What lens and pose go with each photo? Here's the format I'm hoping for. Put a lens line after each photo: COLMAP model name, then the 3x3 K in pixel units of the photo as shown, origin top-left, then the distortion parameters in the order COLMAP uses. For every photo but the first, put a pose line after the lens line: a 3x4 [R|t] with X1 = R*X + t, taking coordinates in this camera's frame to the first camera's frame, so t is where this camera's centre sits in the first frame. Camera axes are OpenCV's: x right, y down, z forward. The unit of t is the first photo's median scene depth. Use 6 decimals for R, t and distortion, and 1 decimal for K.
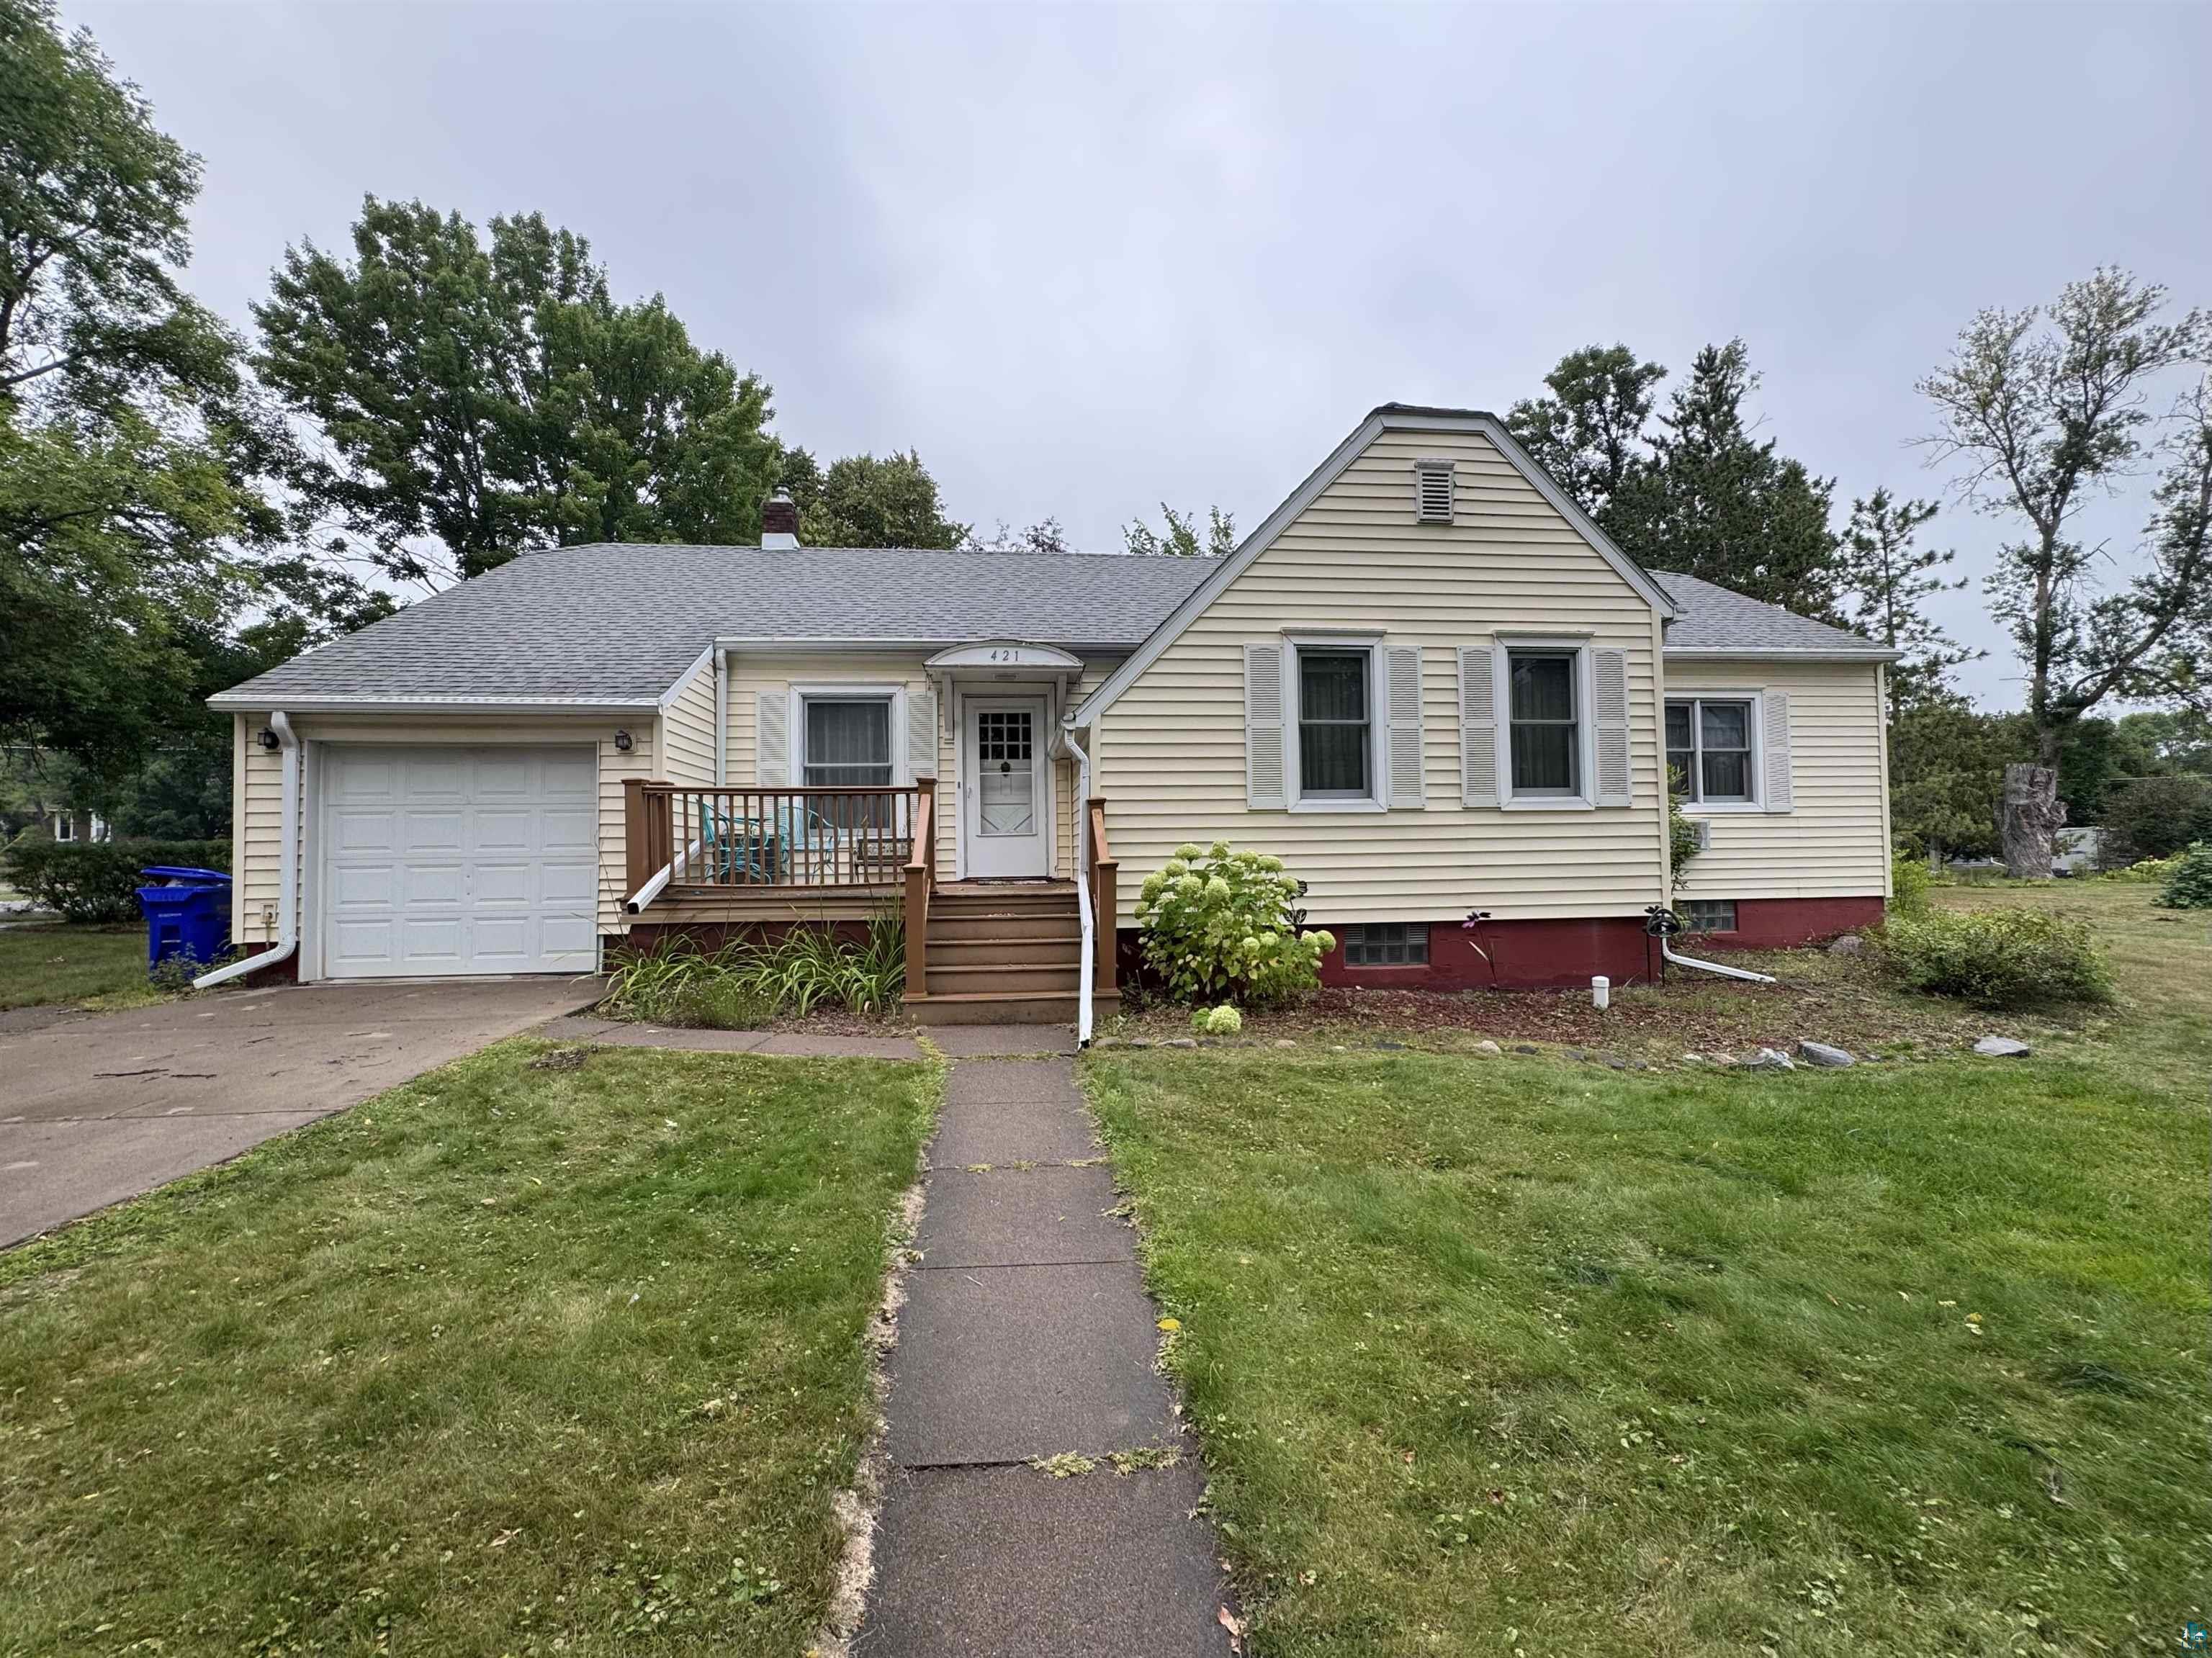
lens RADIAL K [[925.9, 0, 1109.7], [0, 925.9, 828.1], [0, 0, 1]] dist [-0.000837, 0.002082]
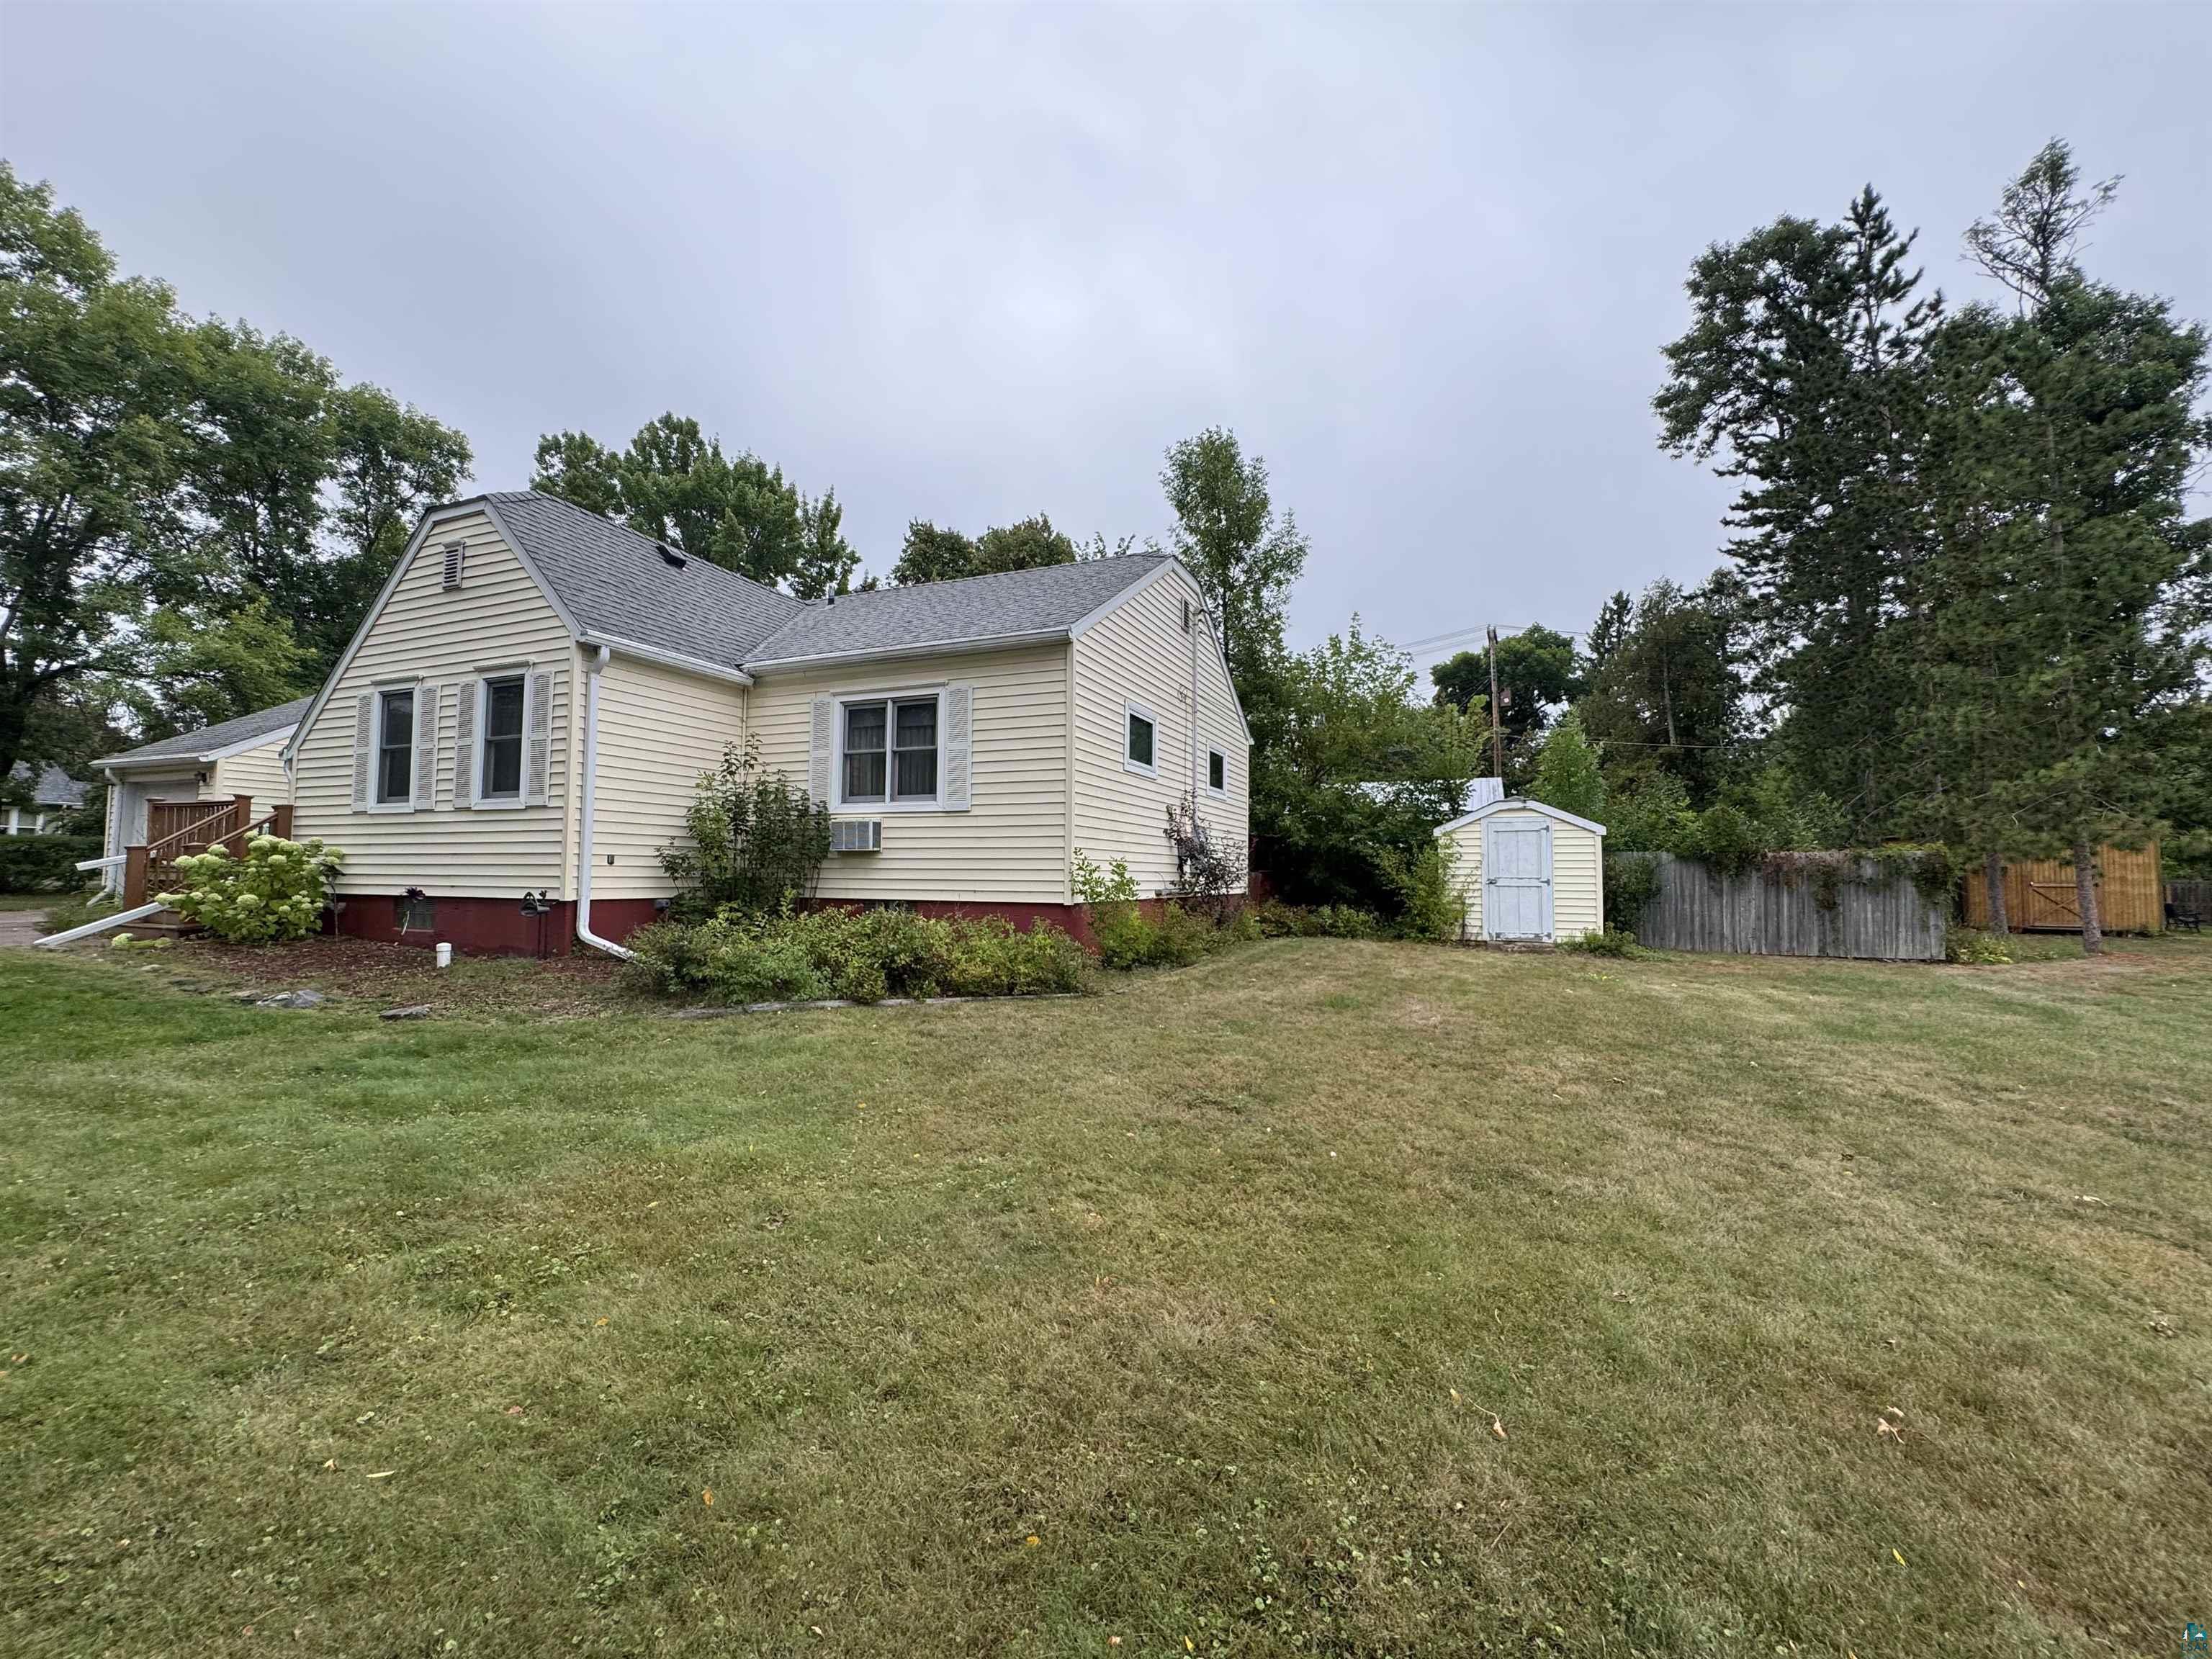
lens RADIAL K [[887.0, 0, 1112.6], [0, 887.0, 825.4], [0, 0, 1]] dist [-0.000834, -0.003000]
pose [[0.878464, -0.007031, -0.477757, 1.643806], [-0.004626, 0.999720, -0.023220, 0.023500], [0.477786, 0.022608, 0.878185, 0.341818]]
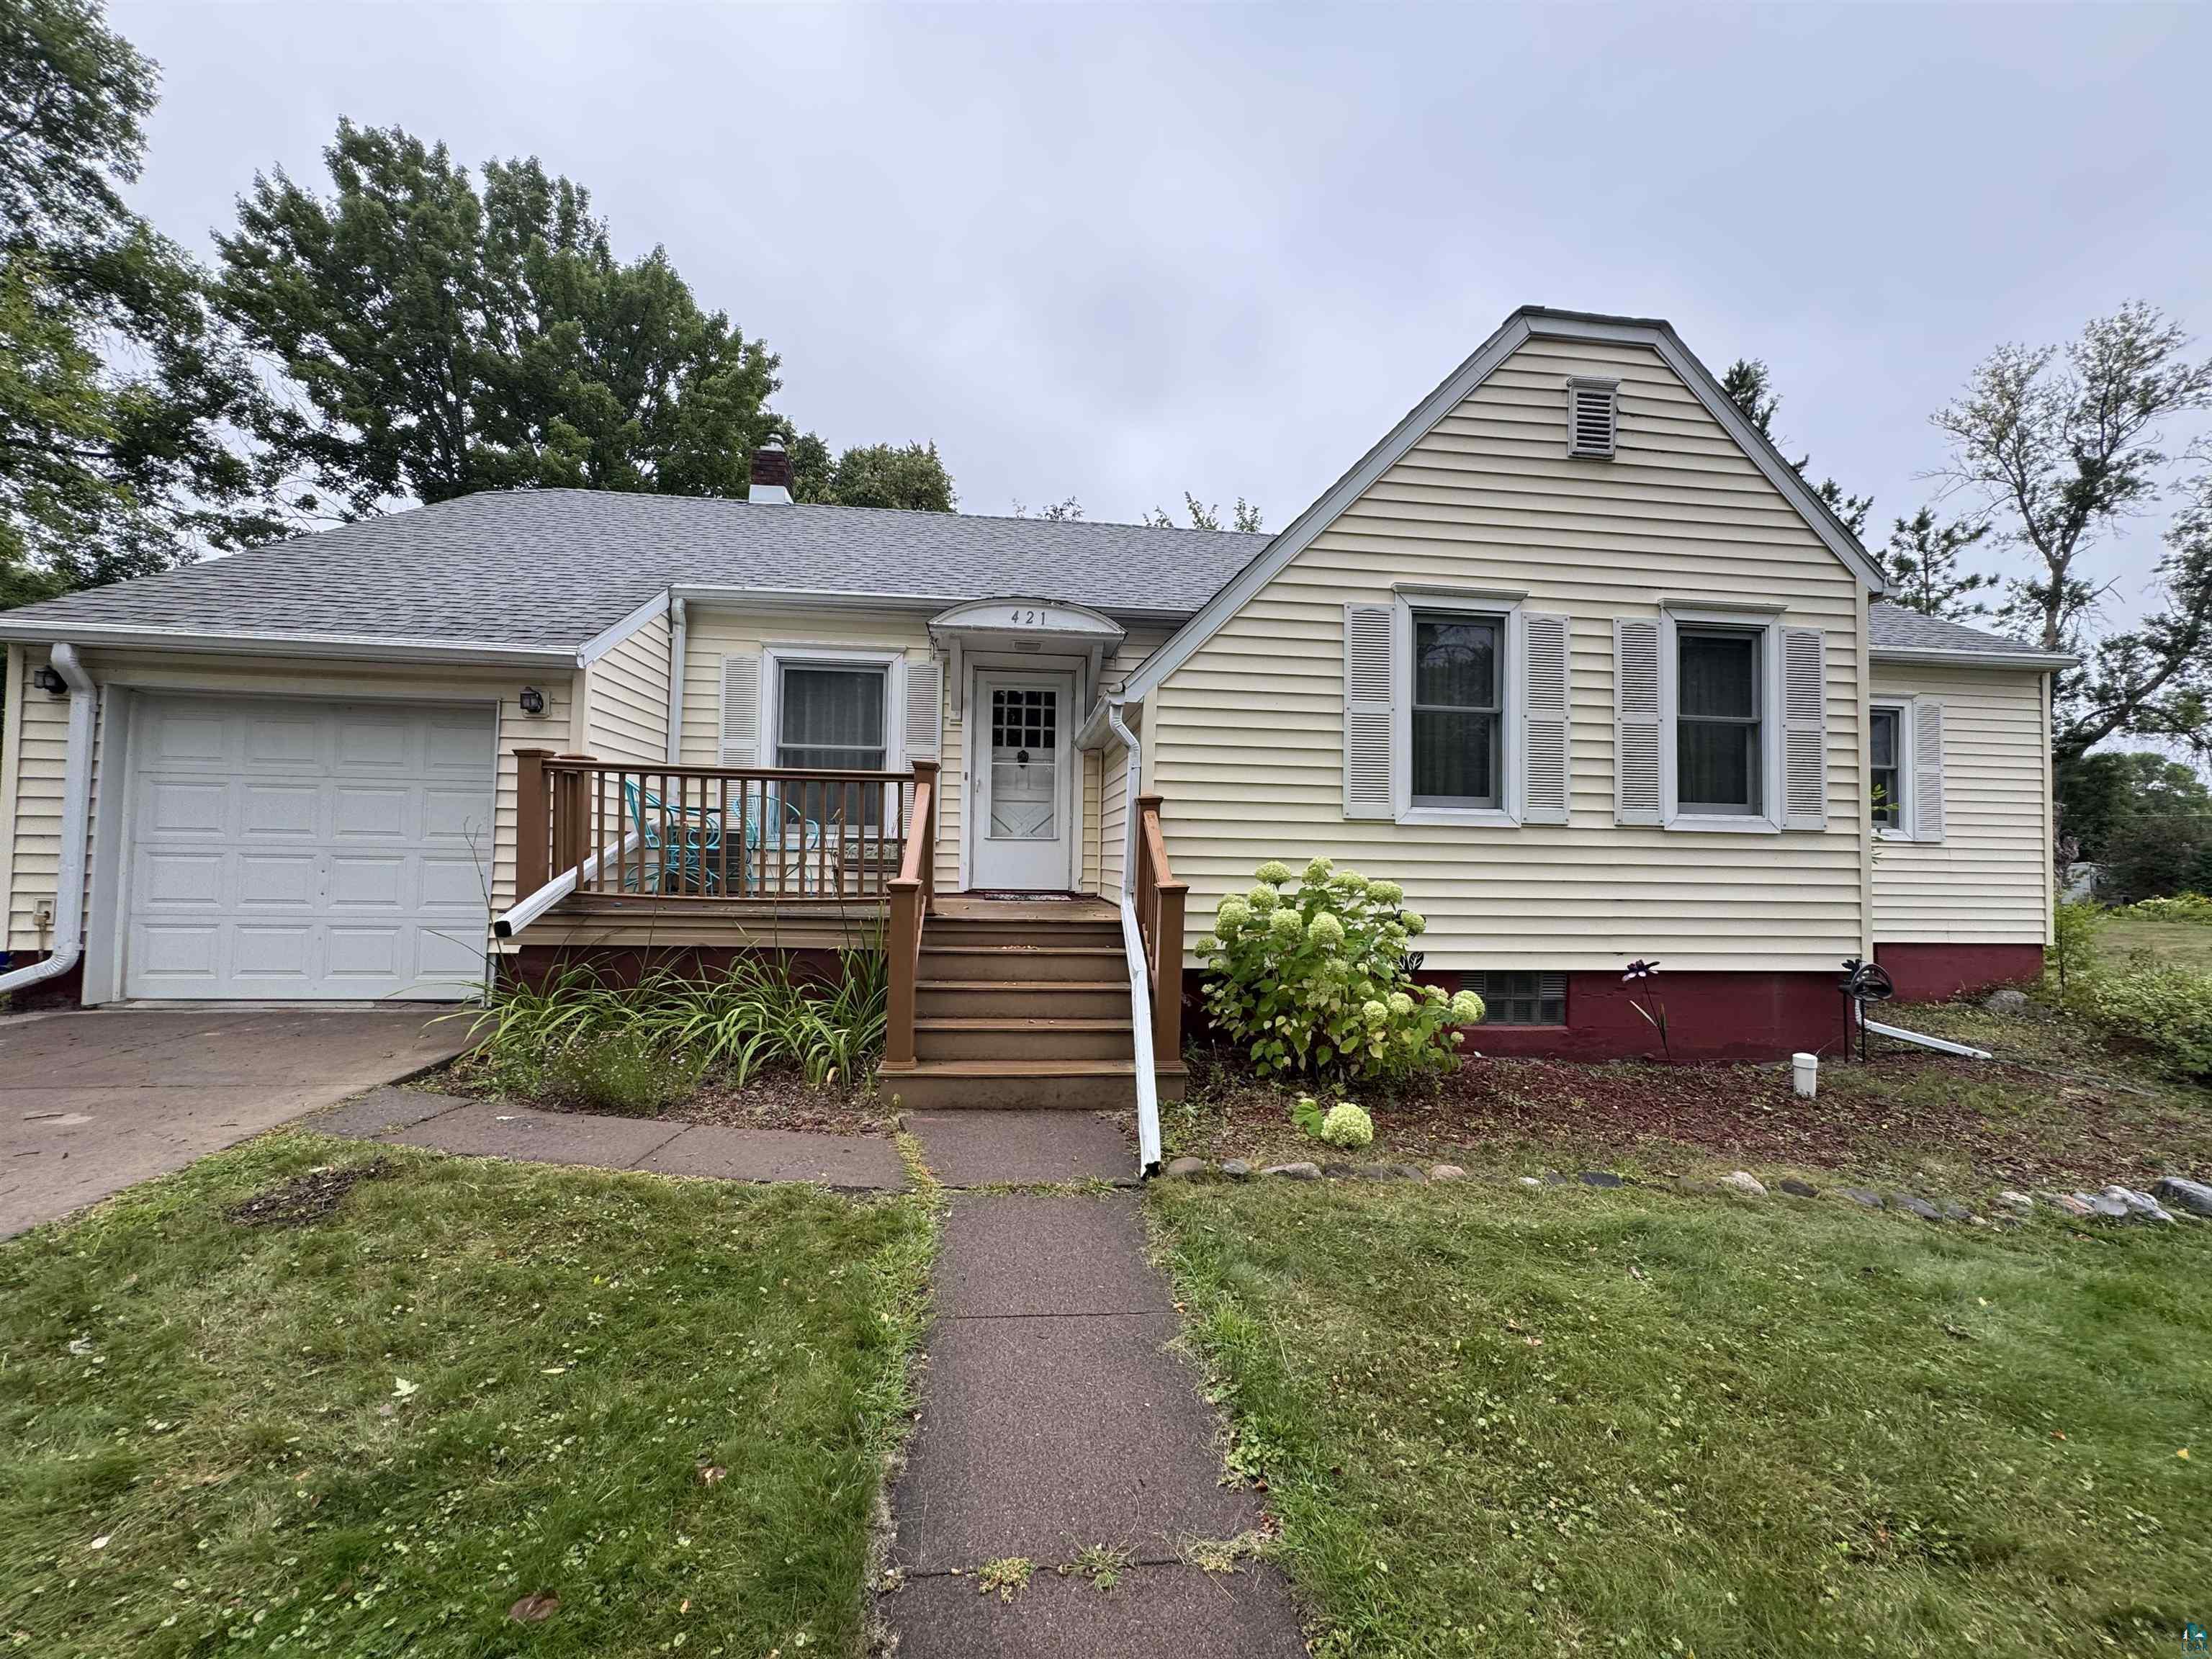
lens RADIAL K [[887.0, 0, 1112.7], [0, 887.0, 831.5], [0, 0, 1]] dist [-0.000834, -0.003000]
pose [[0.999382, 0.033681, 0.010018, -0.044976], [-0.033693, 0.999432, 0.001050, -0.002952], [-0.009977, -0.001387, 0.999949, 0.243341]]
